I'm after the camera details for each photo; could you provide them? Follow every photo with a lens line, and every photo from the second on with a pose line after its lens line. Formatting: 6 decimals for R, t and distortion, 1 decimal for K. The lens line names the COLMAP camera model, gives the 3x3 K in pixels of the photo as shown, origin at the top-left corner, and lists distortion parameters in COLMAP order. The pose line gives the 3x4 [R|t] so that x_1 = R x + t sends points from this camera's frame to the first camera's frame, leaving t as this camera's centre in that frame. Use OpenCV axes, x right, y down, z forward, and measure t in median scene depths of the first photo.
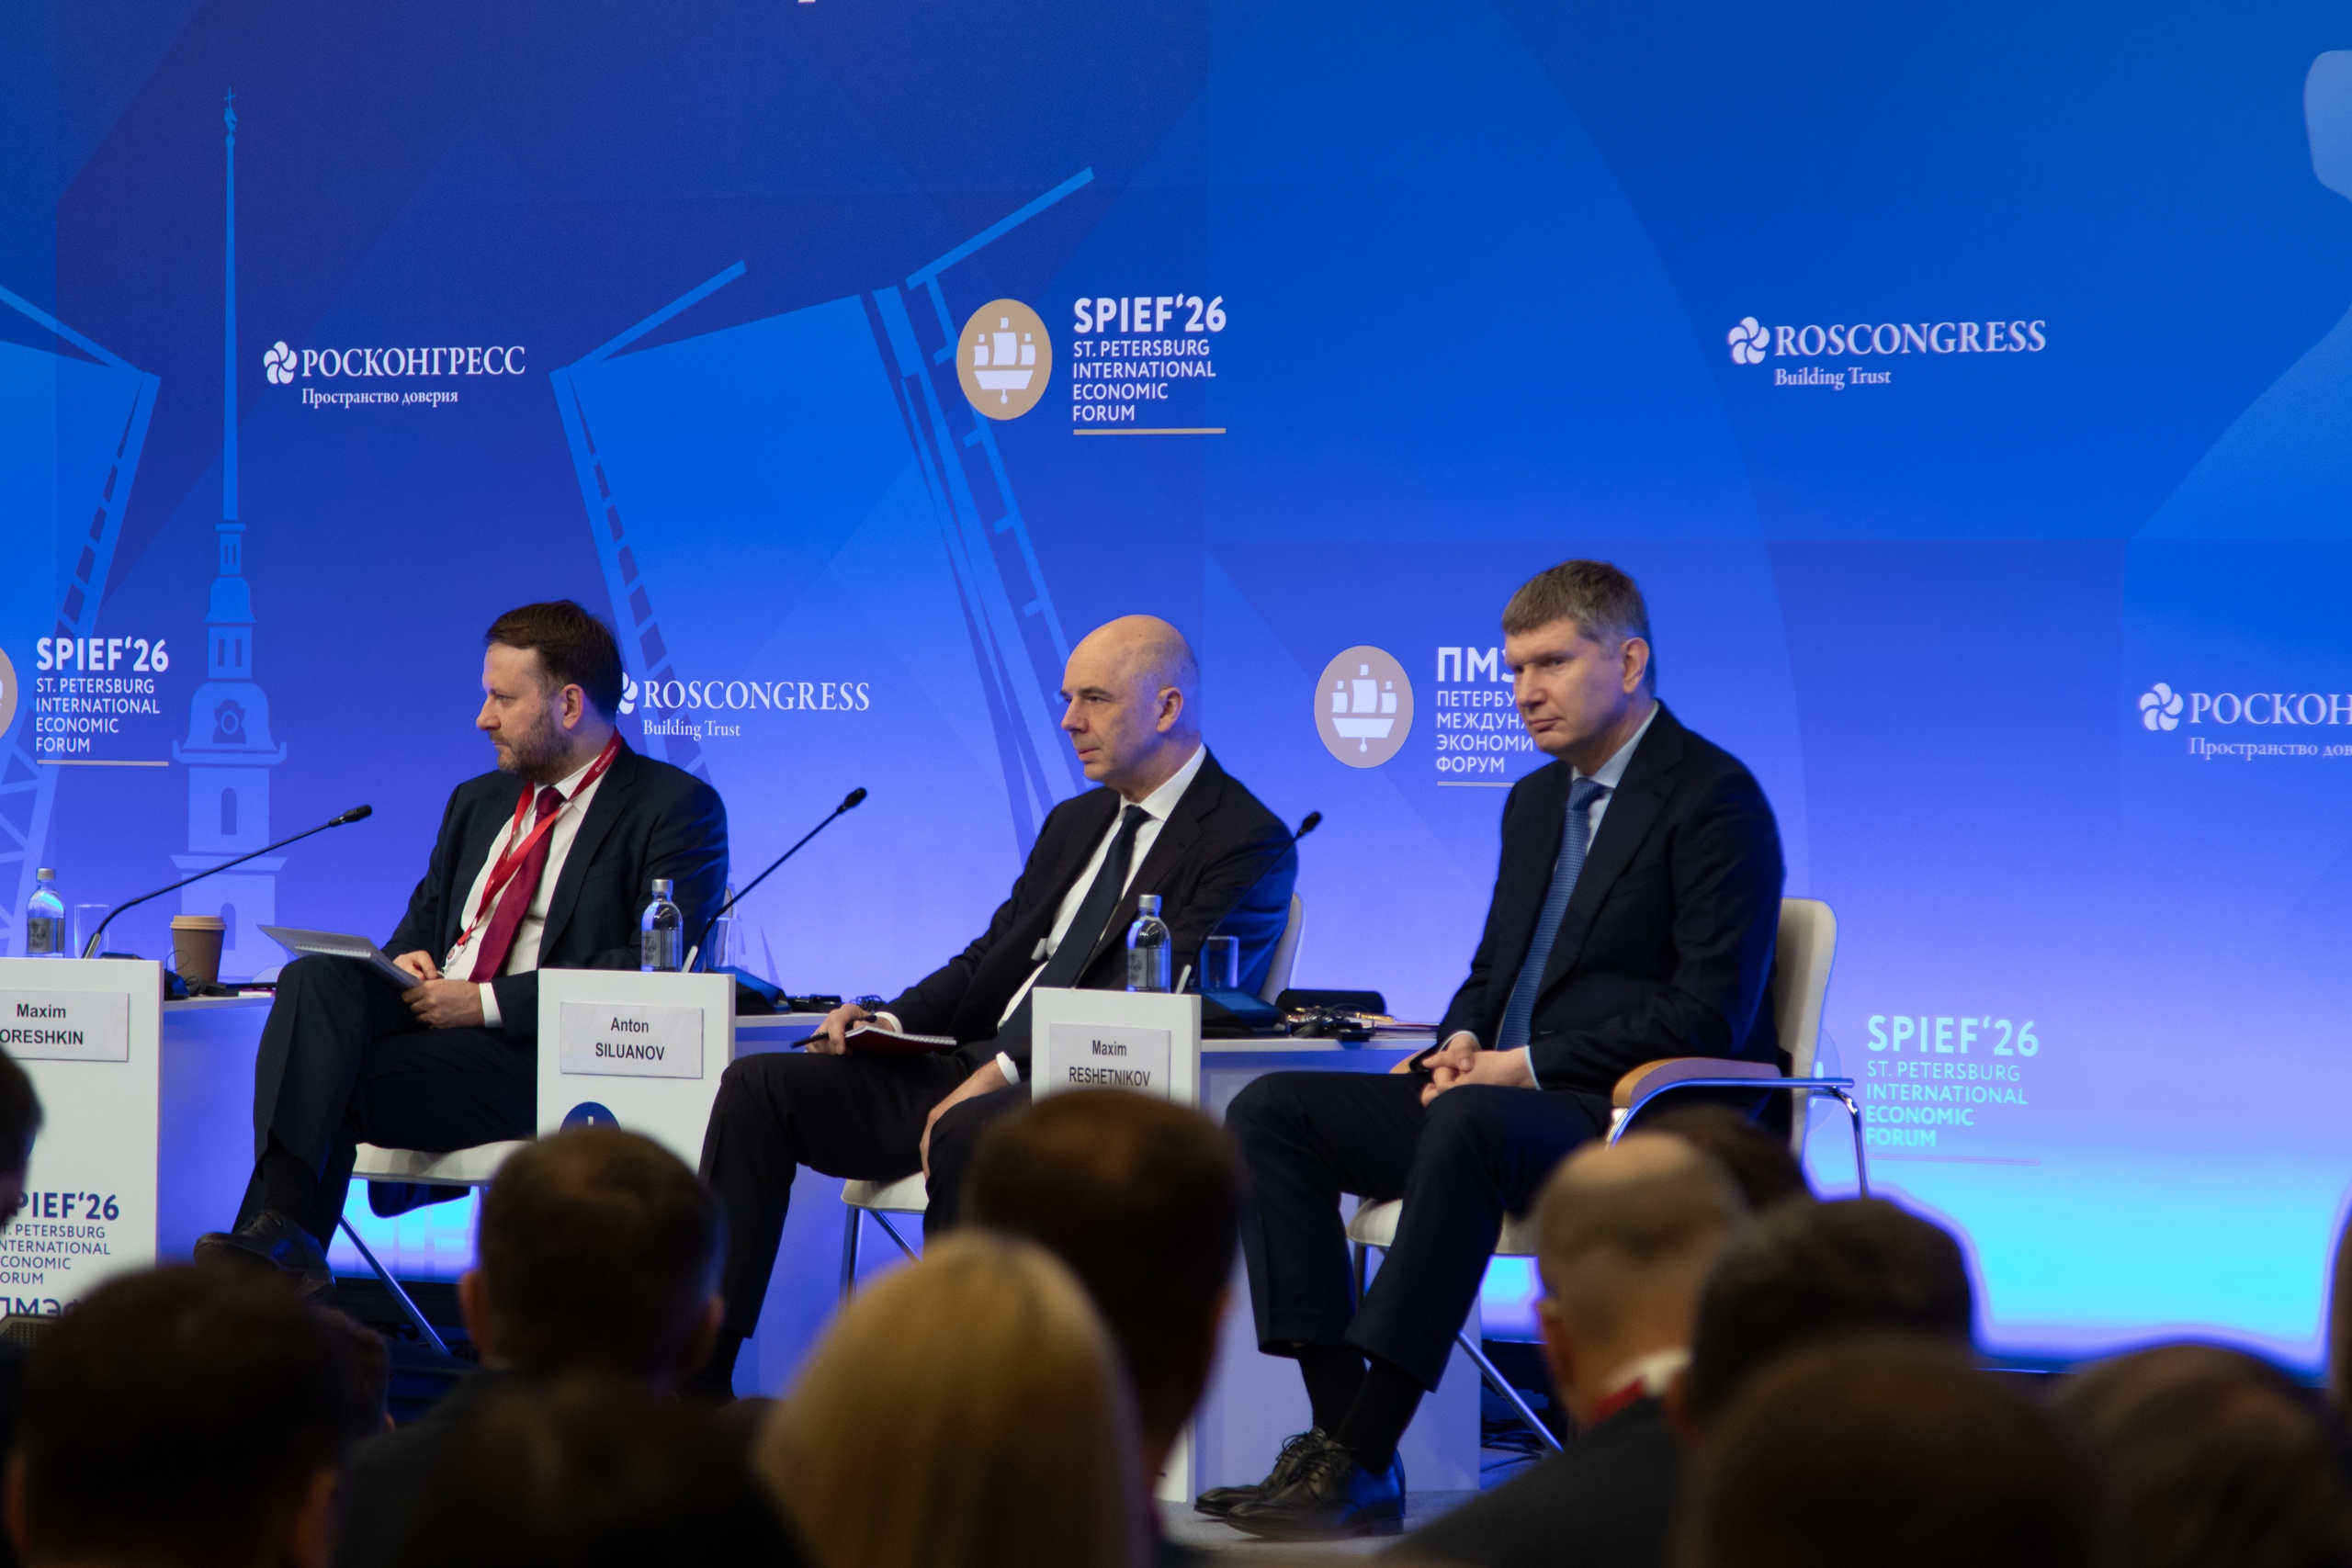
lens RADIAL K [[11075.1, 0, 1168.1], [0, 11075.1, 808.9], [0, 0, 1]] dist [0.670583, 1.268882]
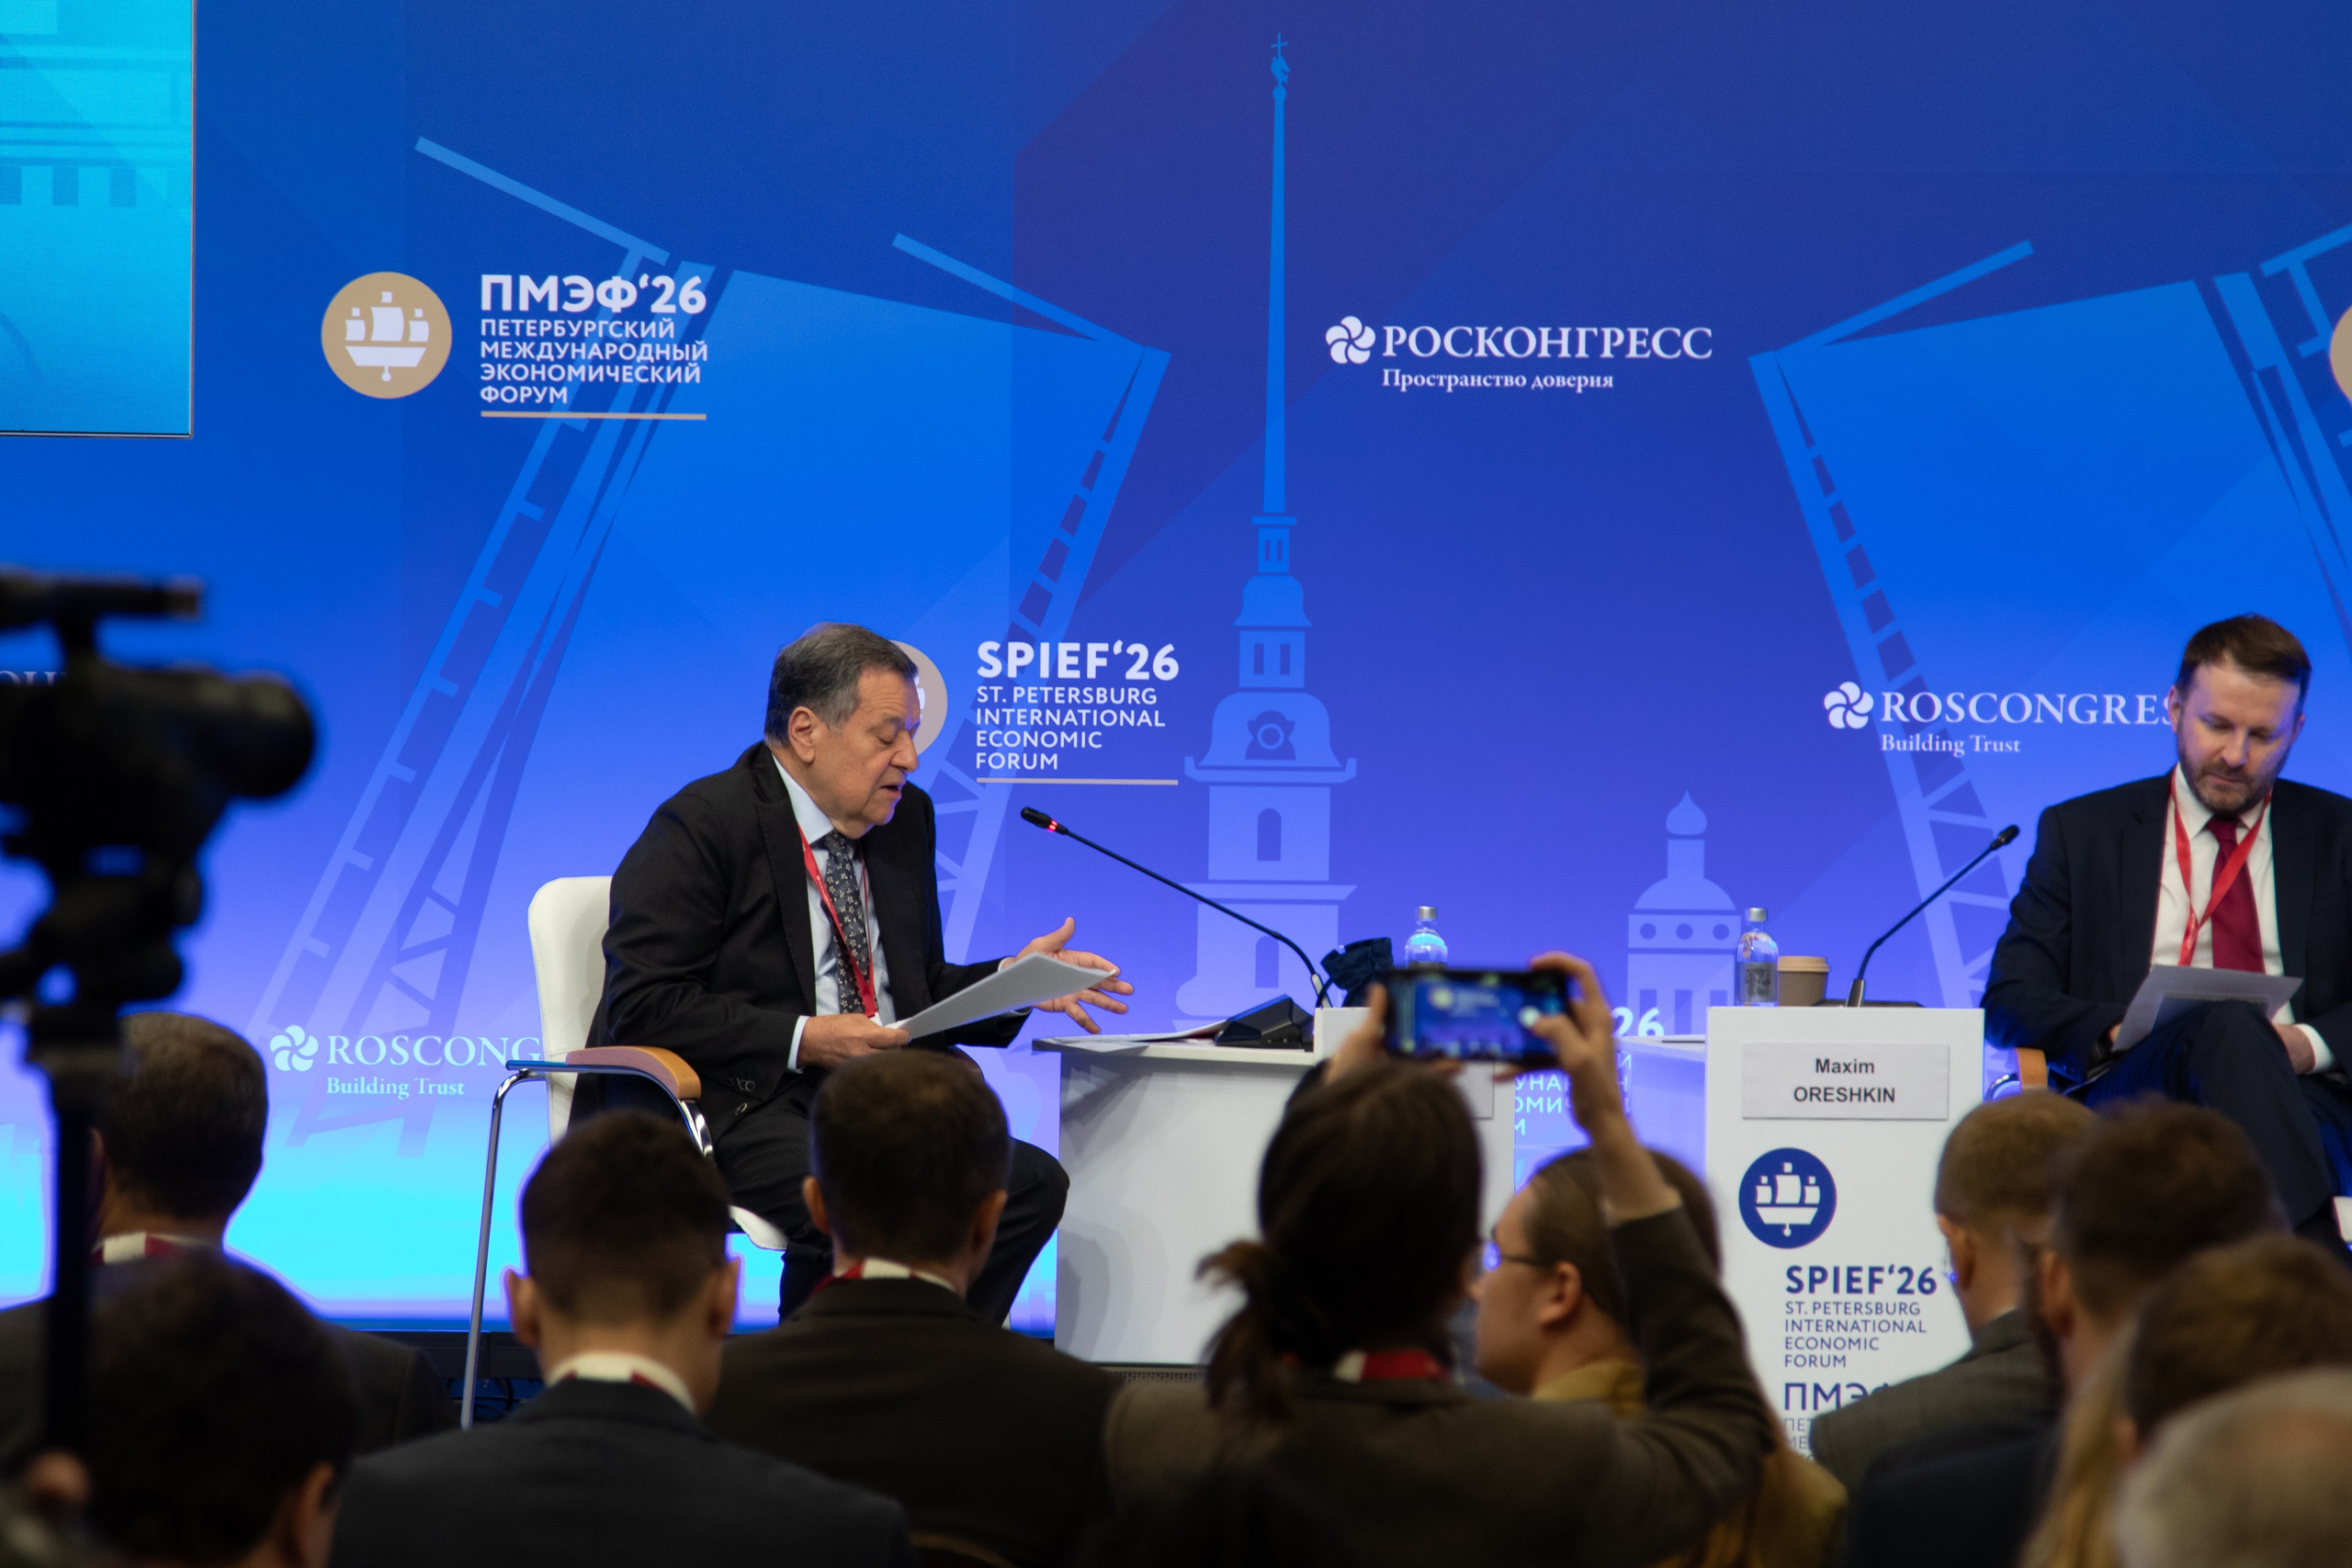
lens RADIAL K [[11075.1, 0, 1168.1], [0, 11075.1, 808.9], [0, 0, 1]] dist [0.670583, 1.268882]
pose [[0.802266, -0.009551, 0.596891, -0.670212], [0.003065, 0.999925, 0.011881, -0.013452], [-0.596959, -0.007703, 0.802235, 0.301532]]
